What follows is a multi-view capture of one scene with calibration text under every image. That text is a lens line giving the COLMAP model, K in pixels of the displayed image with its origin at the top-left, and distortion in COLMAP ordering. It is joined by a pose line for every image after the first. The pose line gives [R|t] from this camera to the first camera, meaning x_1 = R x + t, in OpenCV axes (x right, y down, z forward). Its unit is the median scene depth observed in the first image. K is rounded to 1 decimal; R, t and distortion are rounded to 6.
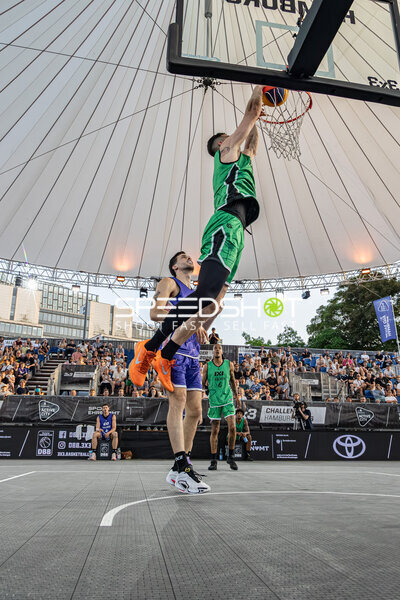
lens RADIAL K [[469.9, 0, 197.1], [0, 469.9, 302.4], [0, 0, 1]] dist [-0.048860, 0.004851]
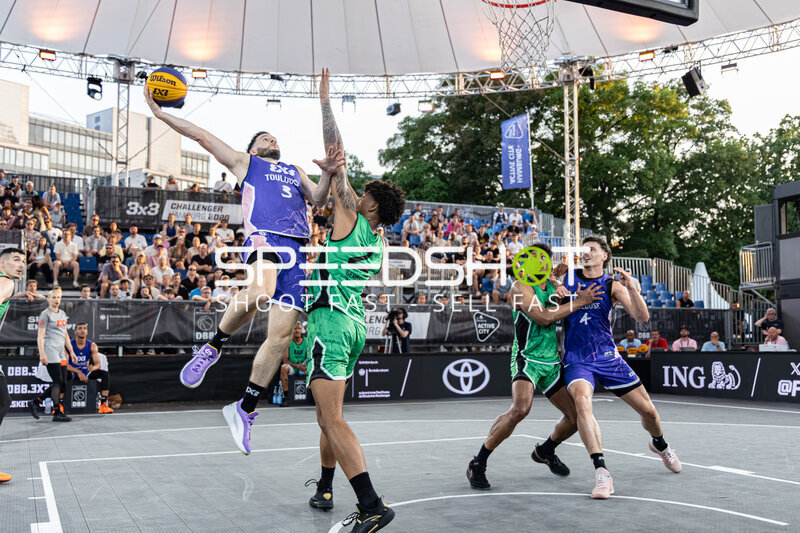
lens RADIAL K [[839.8, 0, 399.9], [0, 839.8, 312.9], [0, 0, 1]] dist [-0.003268, -0.032964]
pose [[0.963282, -0.003655, 0.268466, -0.072056], [-0.066029, 0.965974, 0.250069, -0.060865], [-0.260245, -0.258613, 0.930264, -0.051320]]
